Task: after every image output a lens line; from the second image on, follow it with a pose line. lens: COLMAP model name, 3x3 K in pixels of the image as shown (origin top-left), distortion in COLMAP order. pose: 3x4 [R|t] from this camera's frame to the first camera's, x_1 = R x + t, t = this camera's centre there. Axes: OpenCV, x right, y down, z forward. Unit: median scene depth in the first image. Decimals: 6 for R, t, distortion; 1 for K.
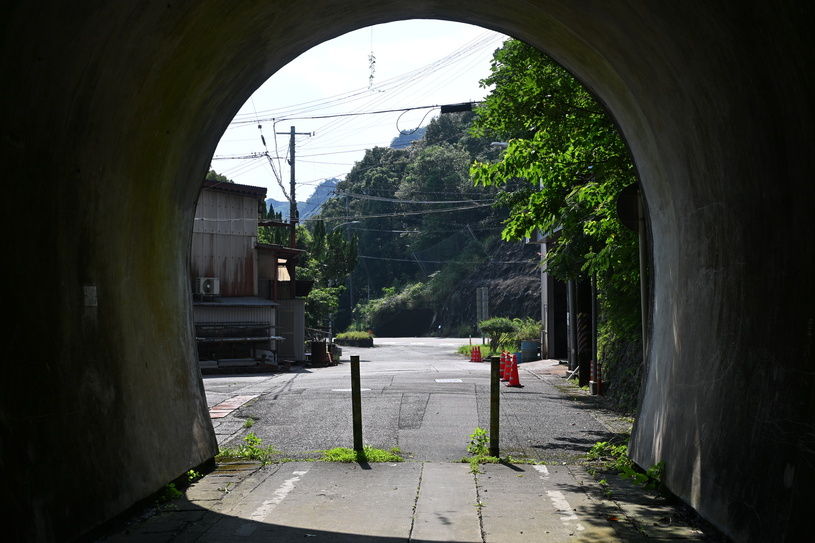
lens RADIAL K [[1123.3, 0, 406.2], [0, 1123.3, 270.5], [0, 0, 1]] dist [0.015115, 0.000000]
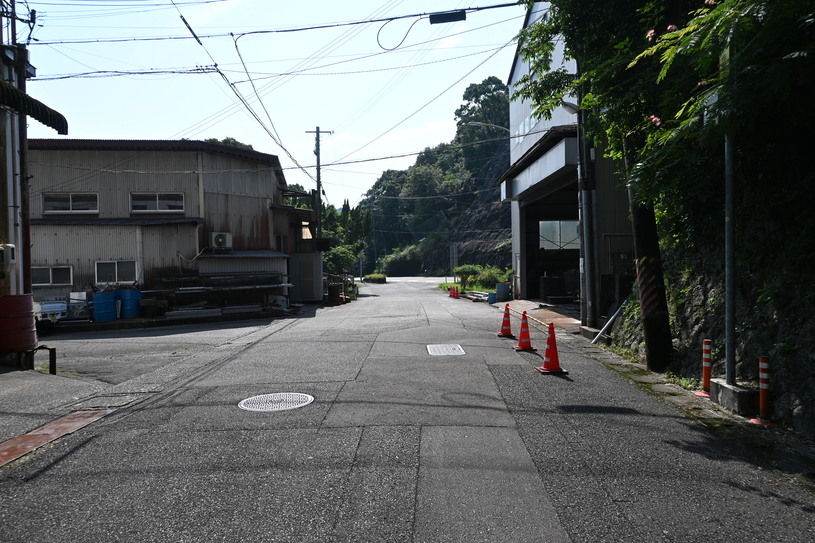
lens RADIAL K [[556.0, 0, 406.2], [0, 556.0, 272.3], [0, 0, 1]] dist [-0.002709, 0.003023]
pose [[0.999908, -0.012992, -0.003792, 0.005720], [0.013179, 0.998419, 0.054647, 0.010845], [0.003076, -0.054692, 0.998499, 0.269802]]
